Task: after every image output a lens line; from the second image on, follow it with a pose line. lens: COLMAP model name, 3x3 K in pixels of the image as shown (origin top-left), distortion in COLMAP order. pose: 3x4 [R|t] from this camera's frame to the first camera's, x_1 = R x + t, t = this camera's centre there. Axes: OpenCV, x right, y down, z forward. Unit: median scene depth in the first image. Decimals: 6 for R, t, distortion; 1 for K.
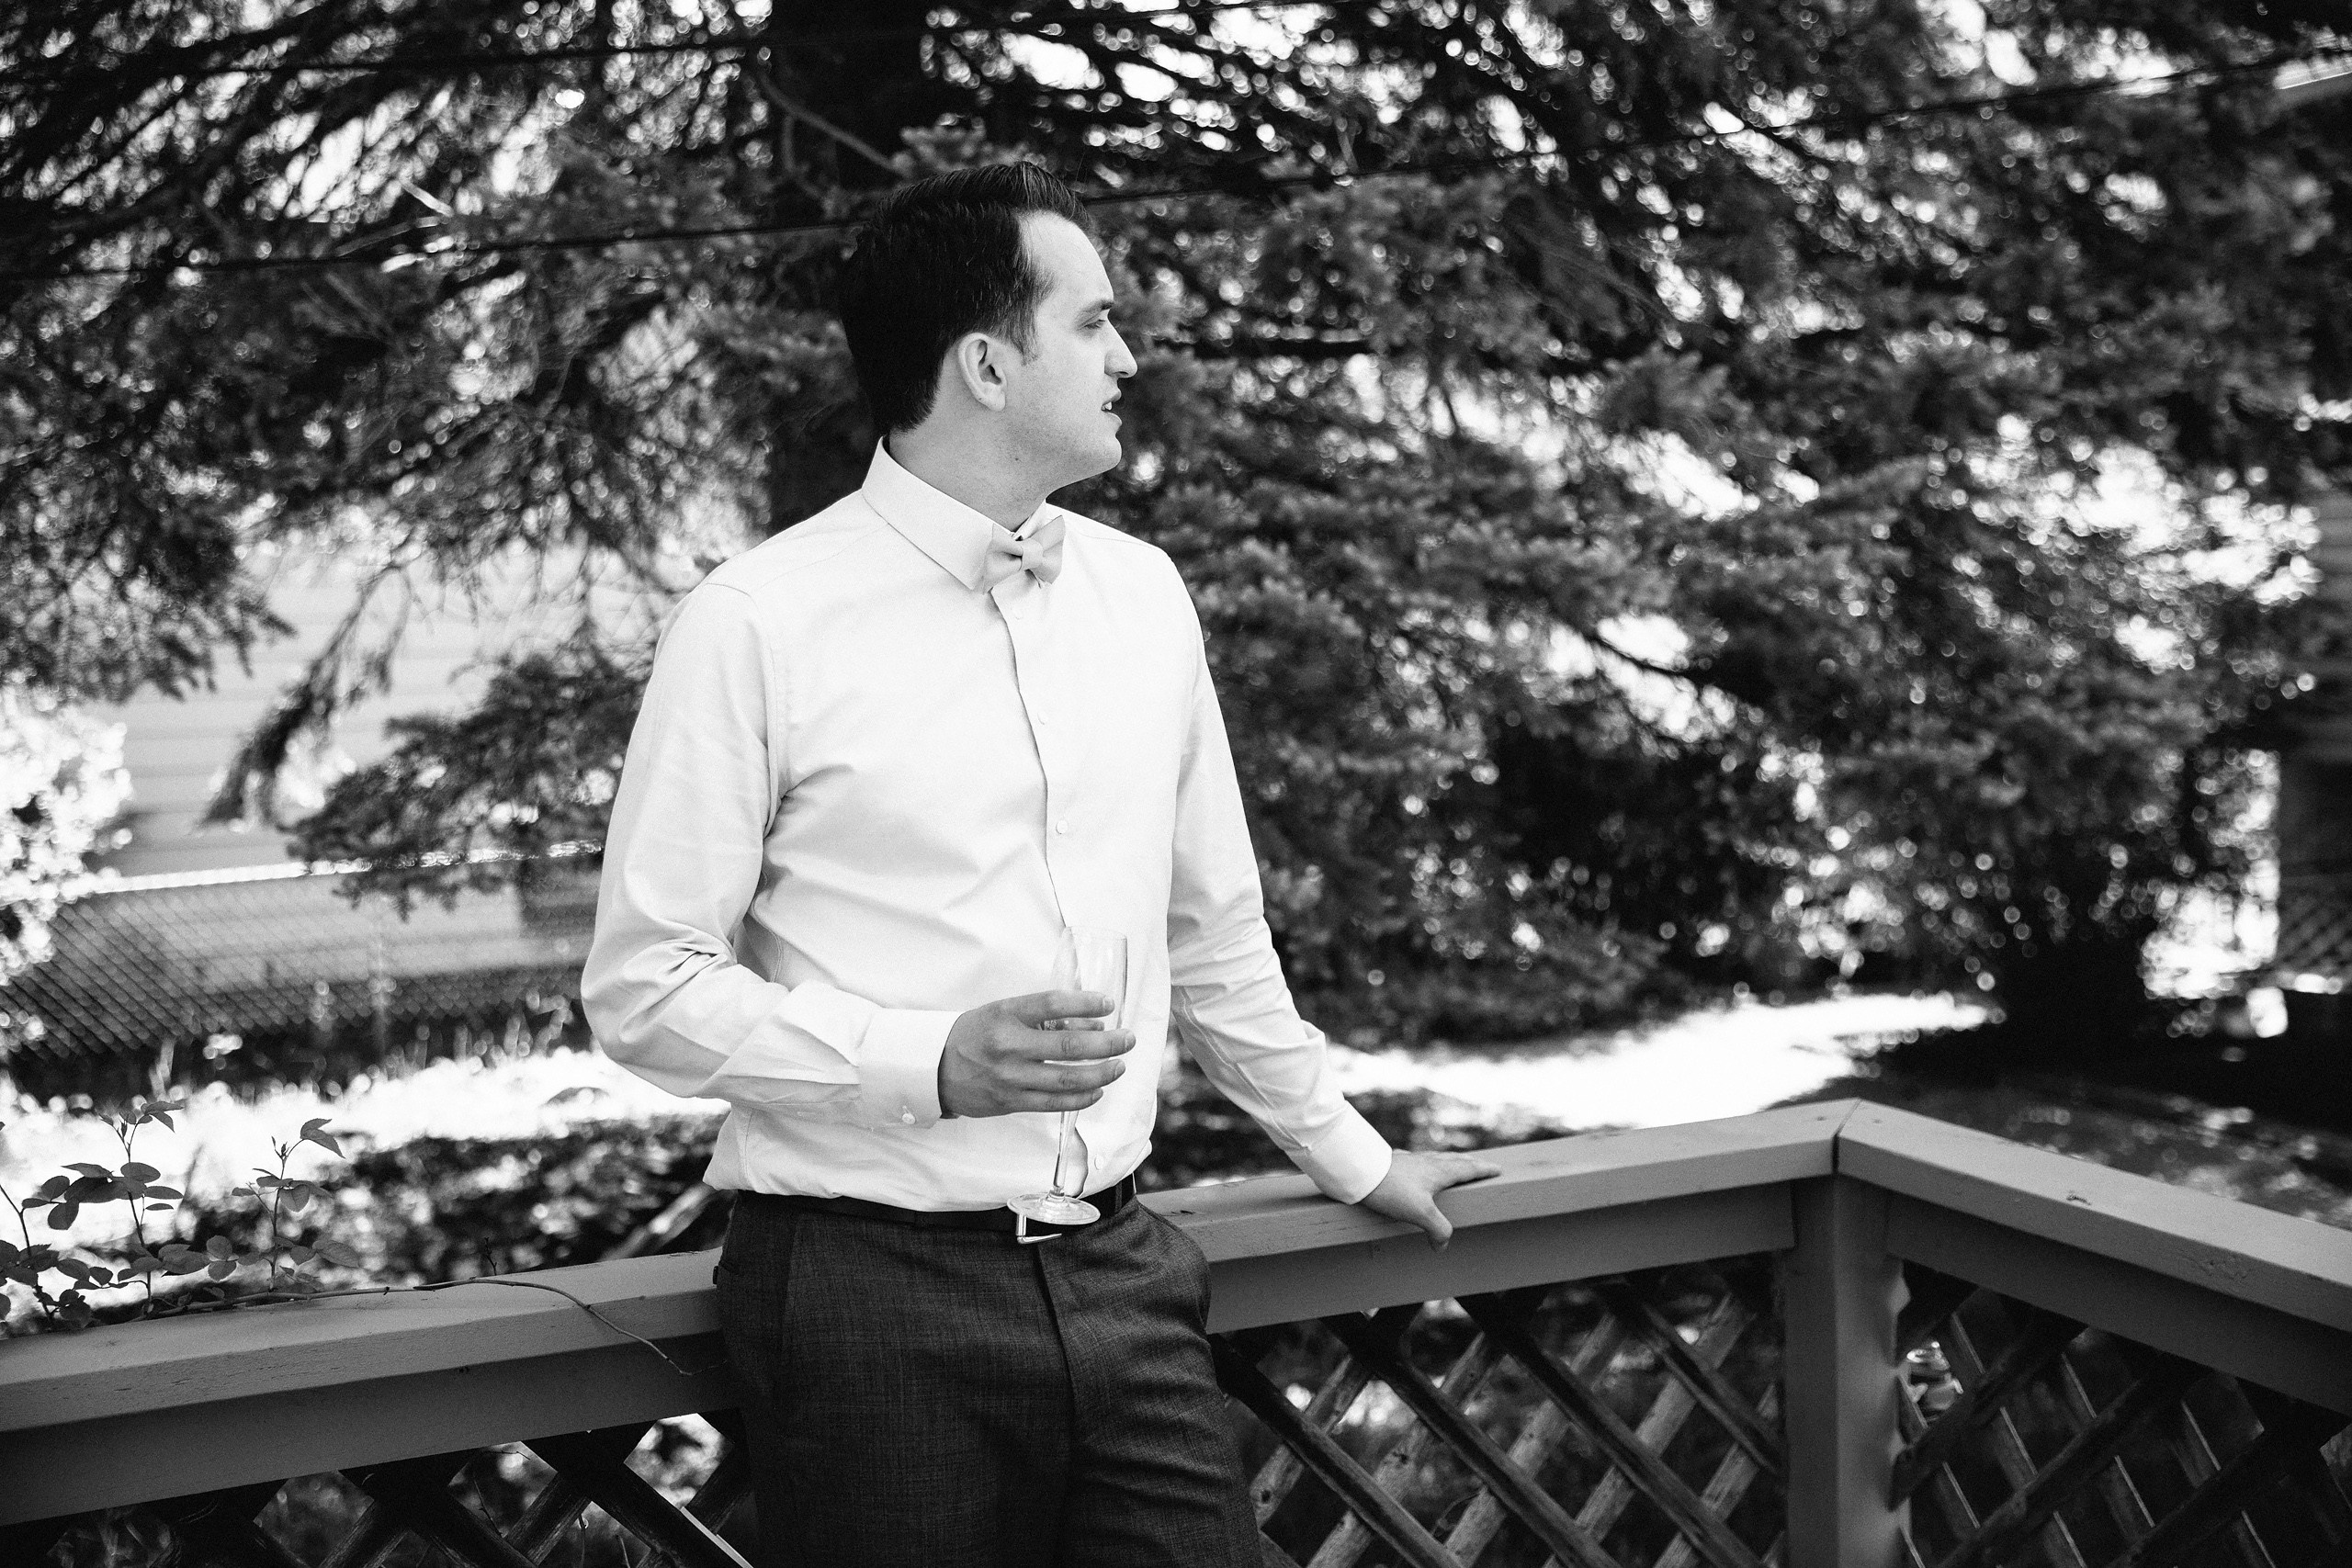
lens RADIAL K [[2784.4, 0, 1176.0], [0, 2784.4, 784.0], [0, 0, 1]] dist [0.033603, 0.026640]
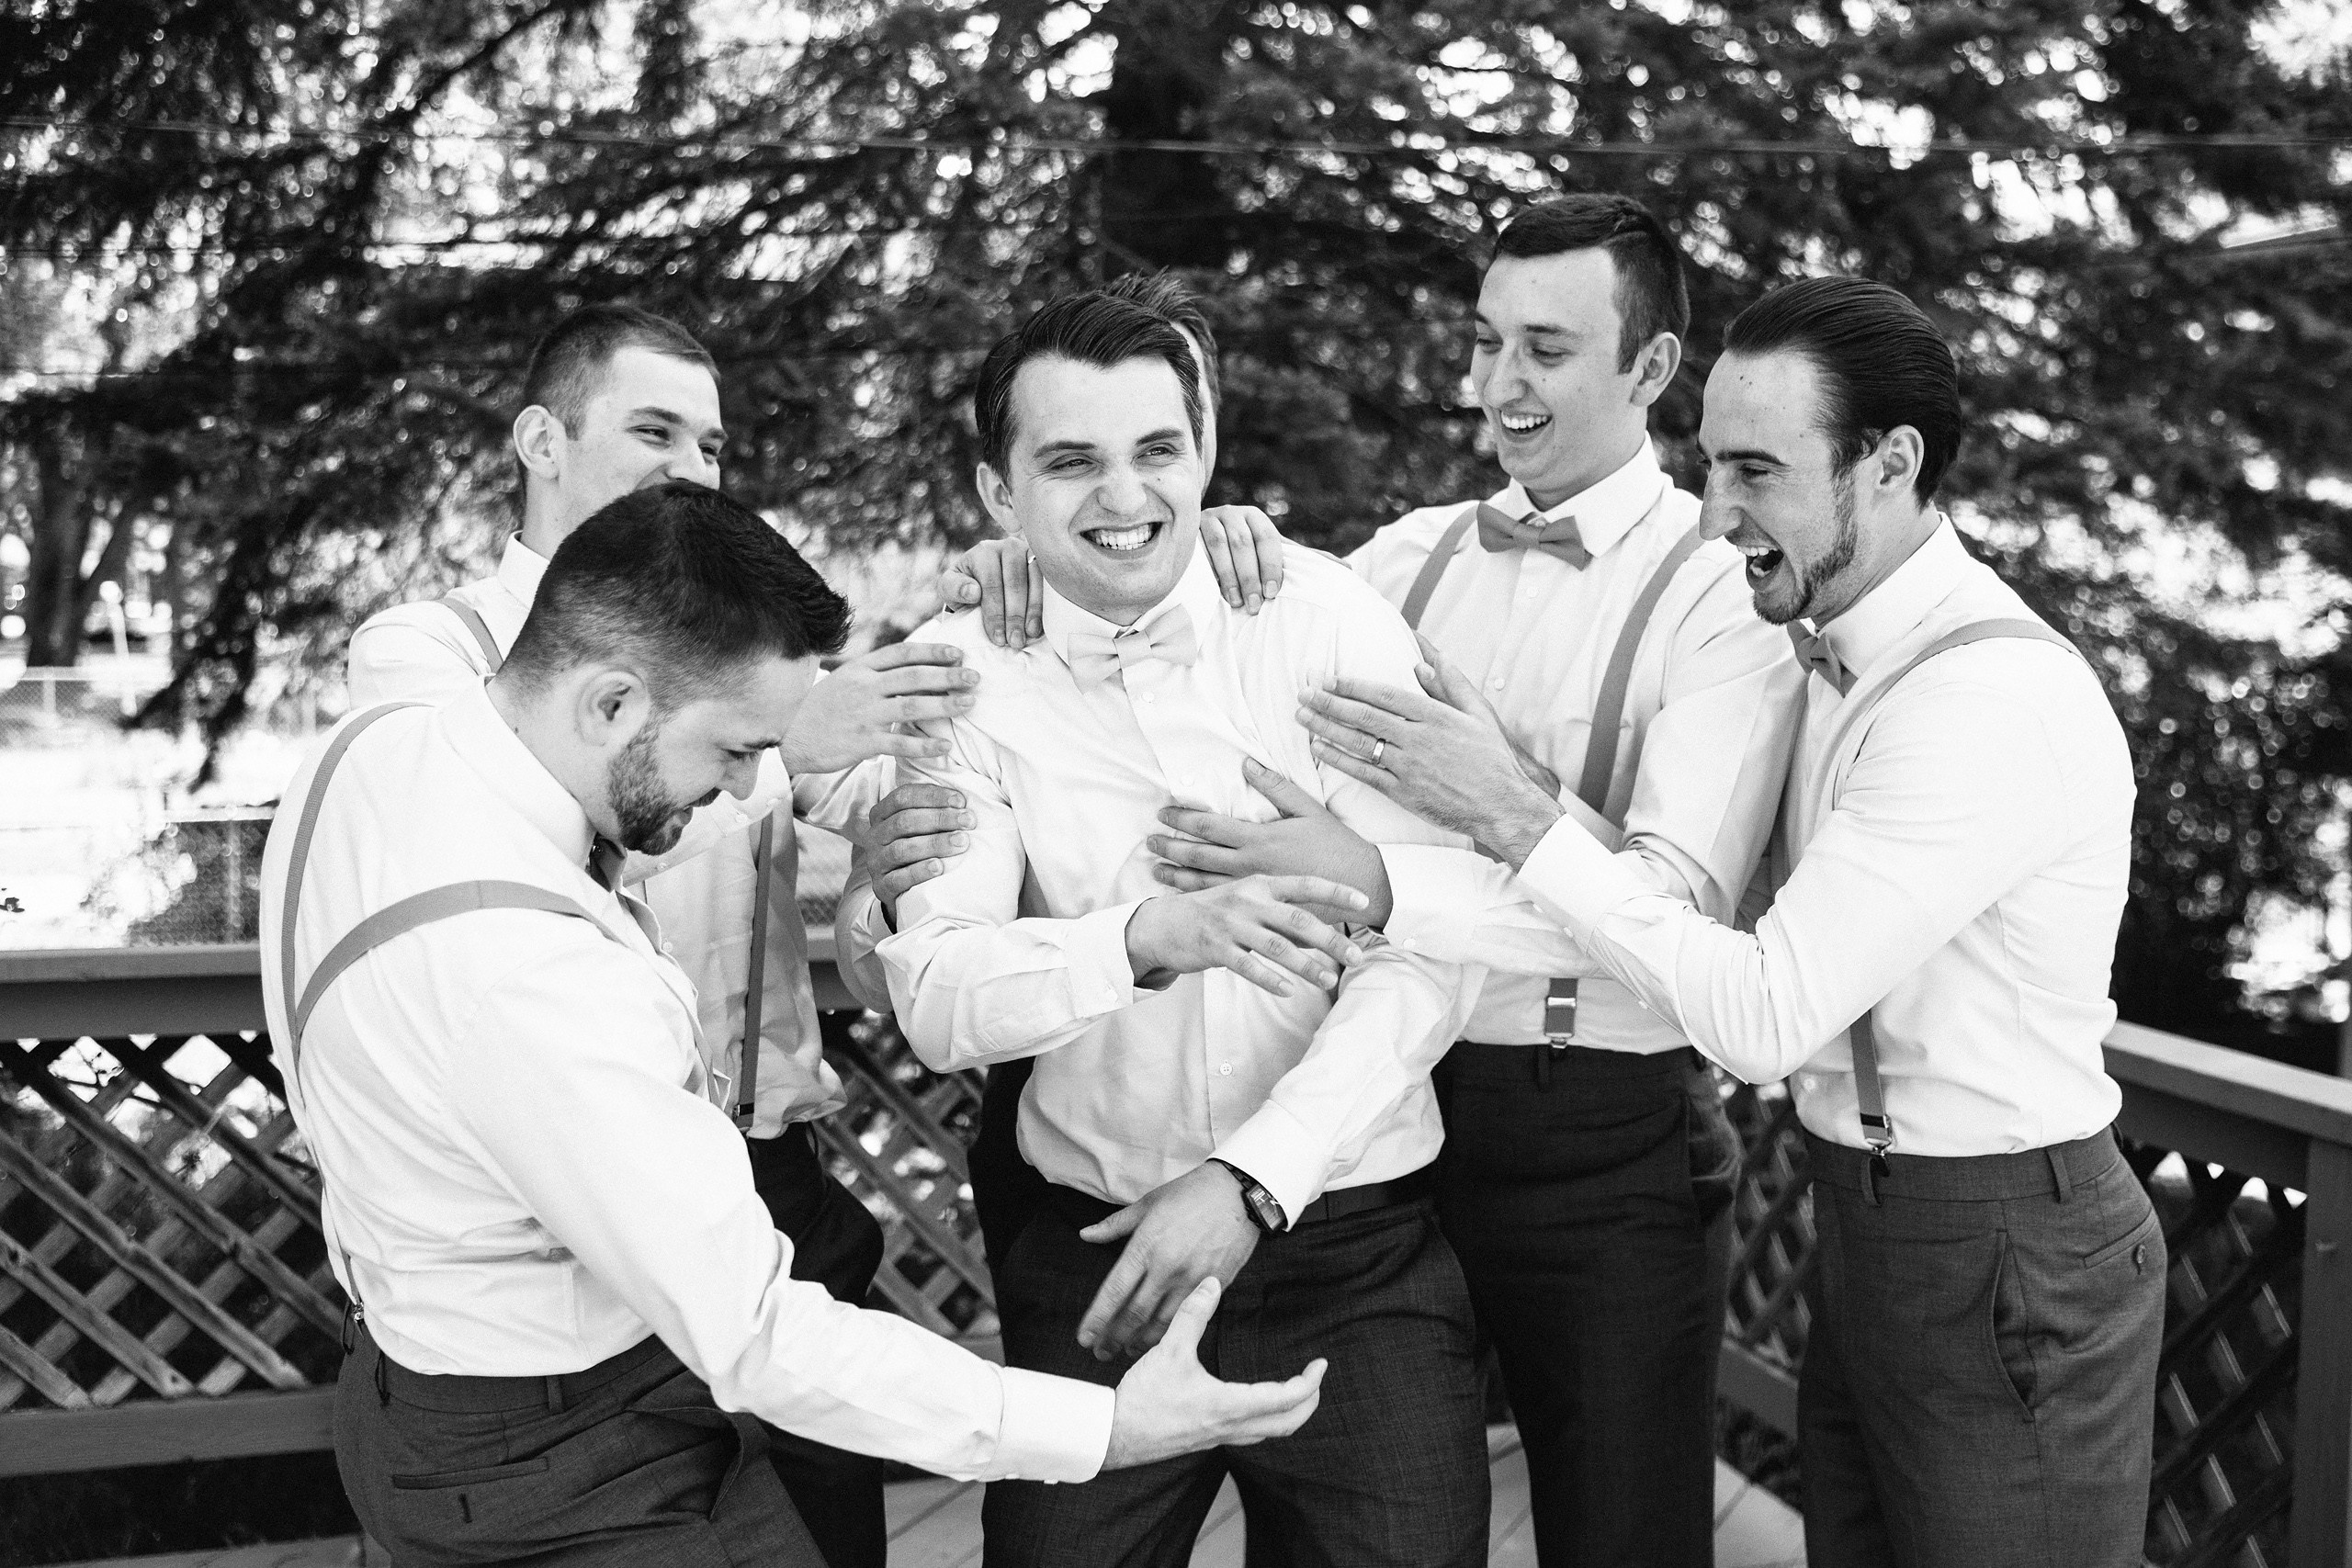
lens RADIAL K [[2729.5, 0, 1161.7], [0, 2729.5, 791.9], [0, 0, 1]] dist [-0.003259, -0.004791]
pose [[0.991018, 0.047180, -0.125130, 0.047004], [-0.047337, 0.998877, 0.001718, 0.018405], [0.125070, 0.004221, 0.992139, -0.218754]]
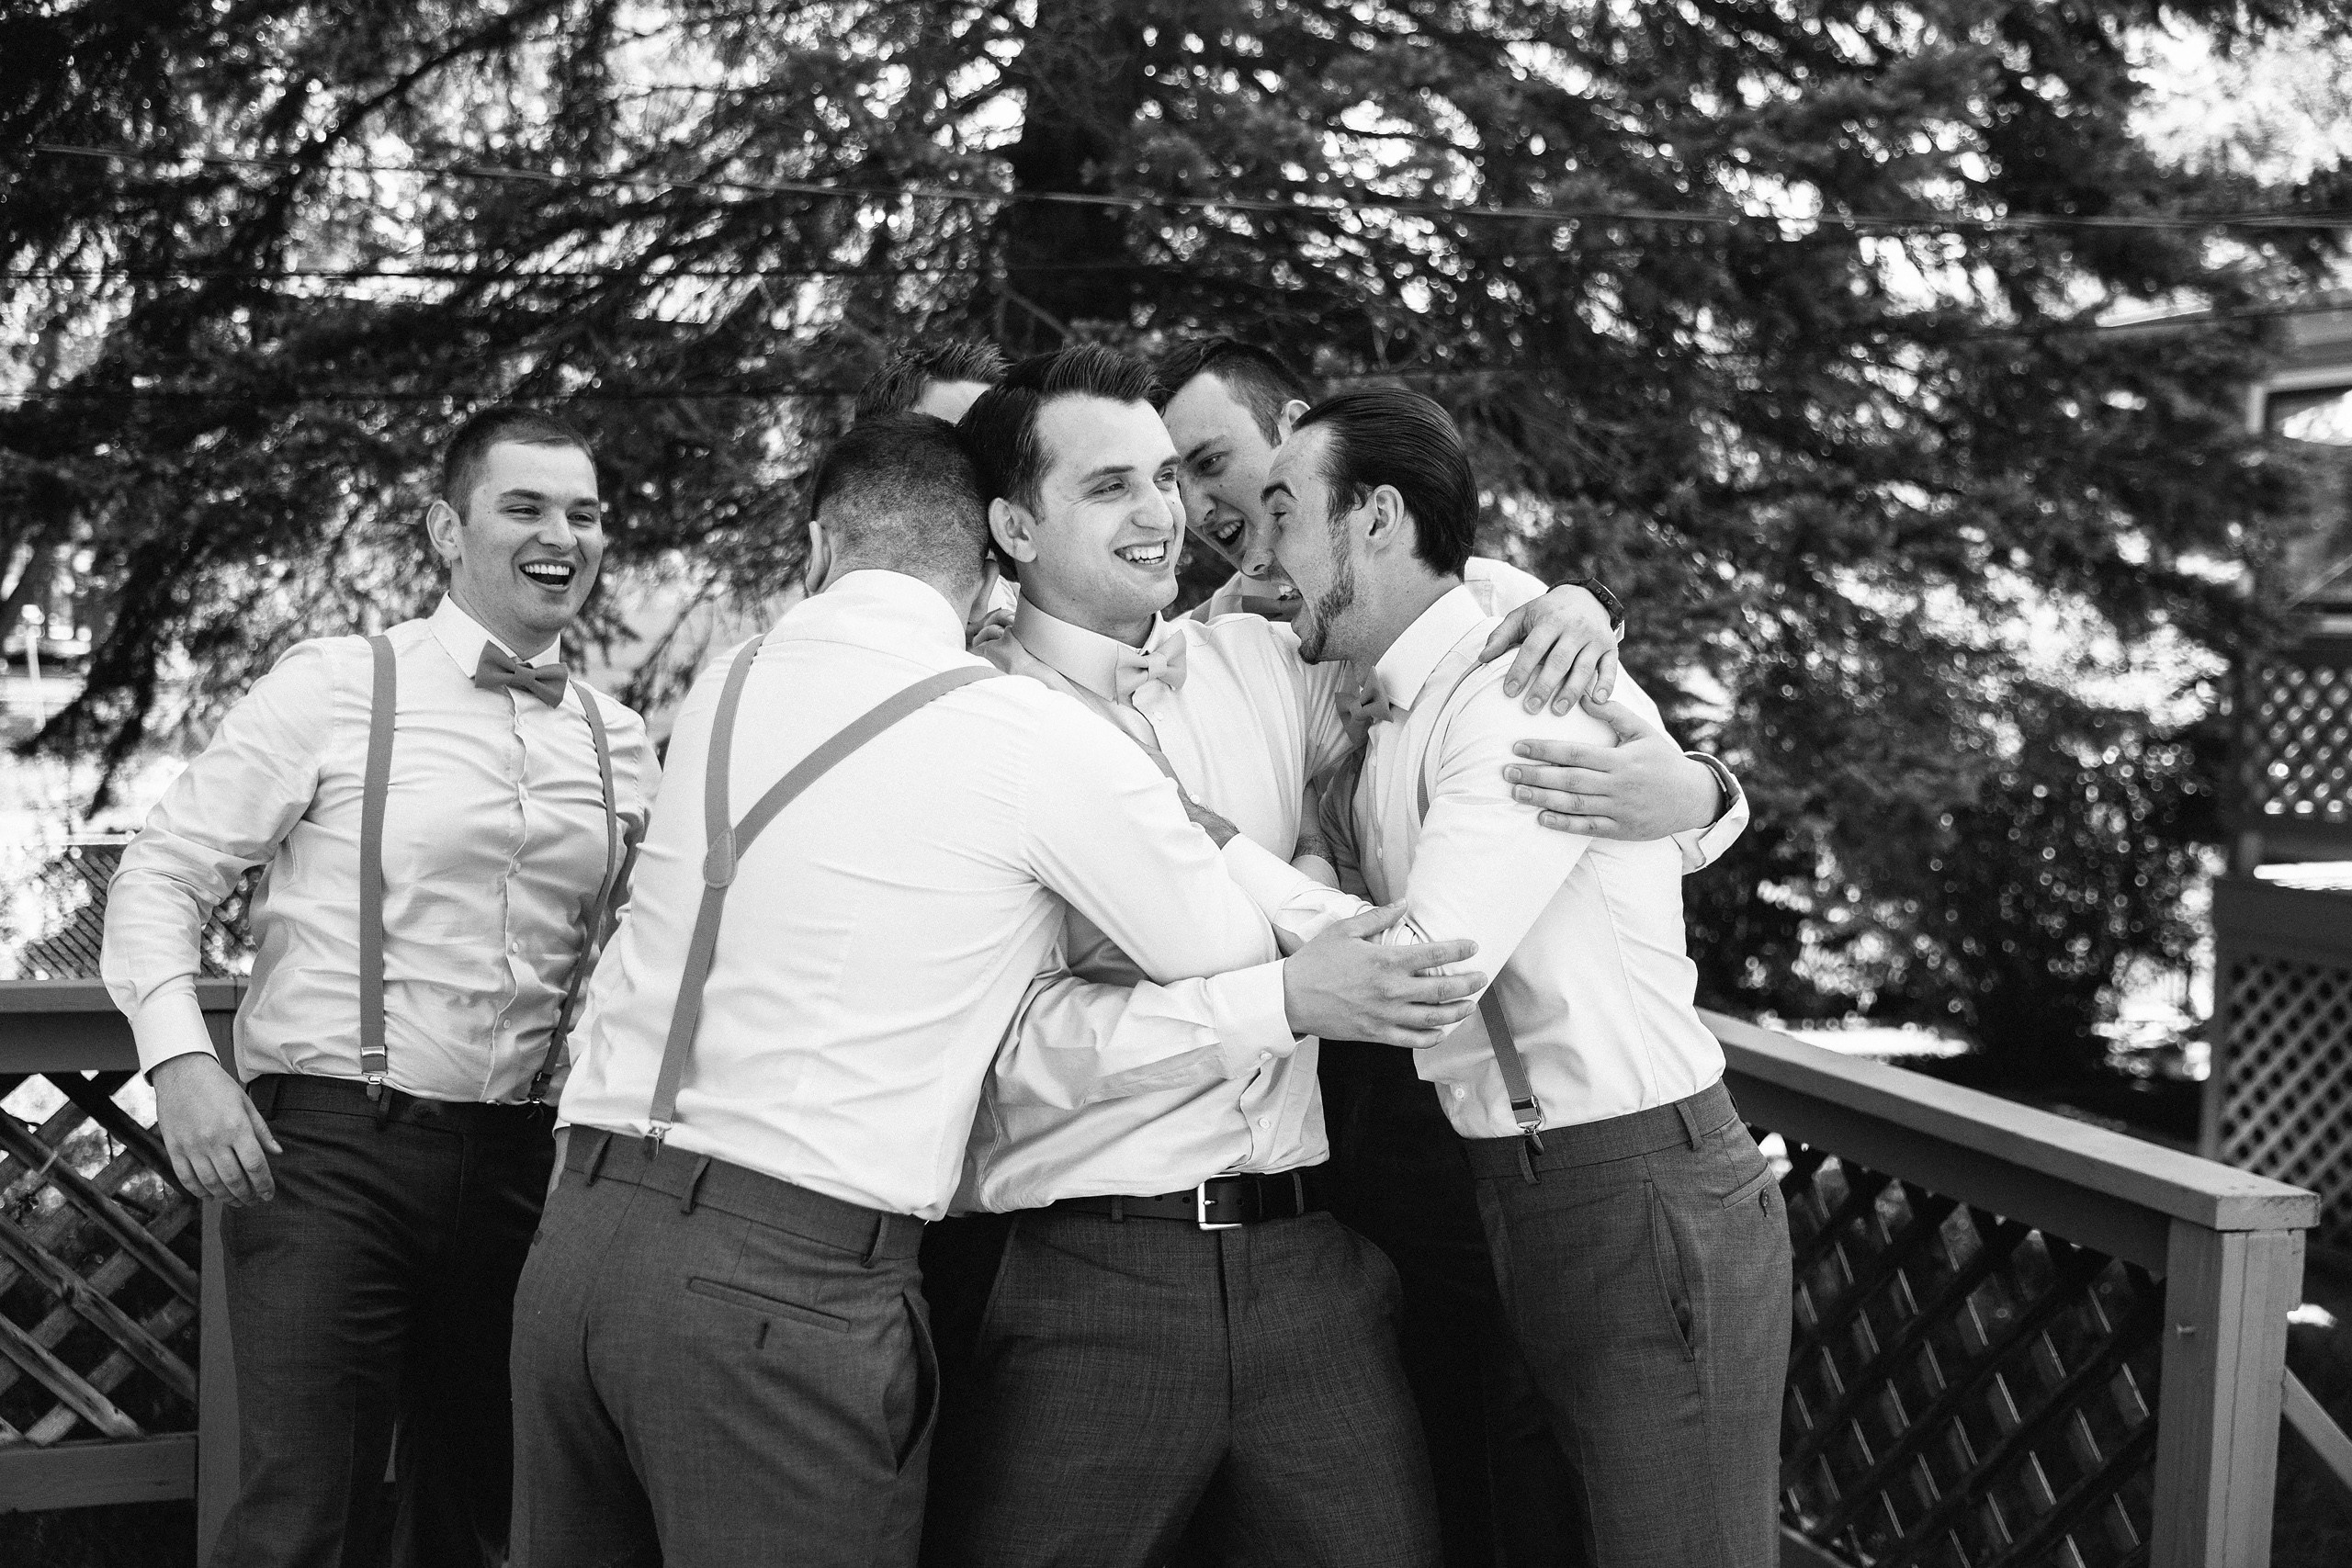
lens RADIAL K [[2651.9, 0, 1176.0], [0, 2651.9, 784.0], [0, 0, 1]] dist [0.001956, -0.013150]
pose [[0.993919, 0.065267, -0.088687, 0.051938], [-0.067181, 0.997565, -0.018757, 0.016128], [0.087247, 0.024601, 0.995883, -0.201223]]
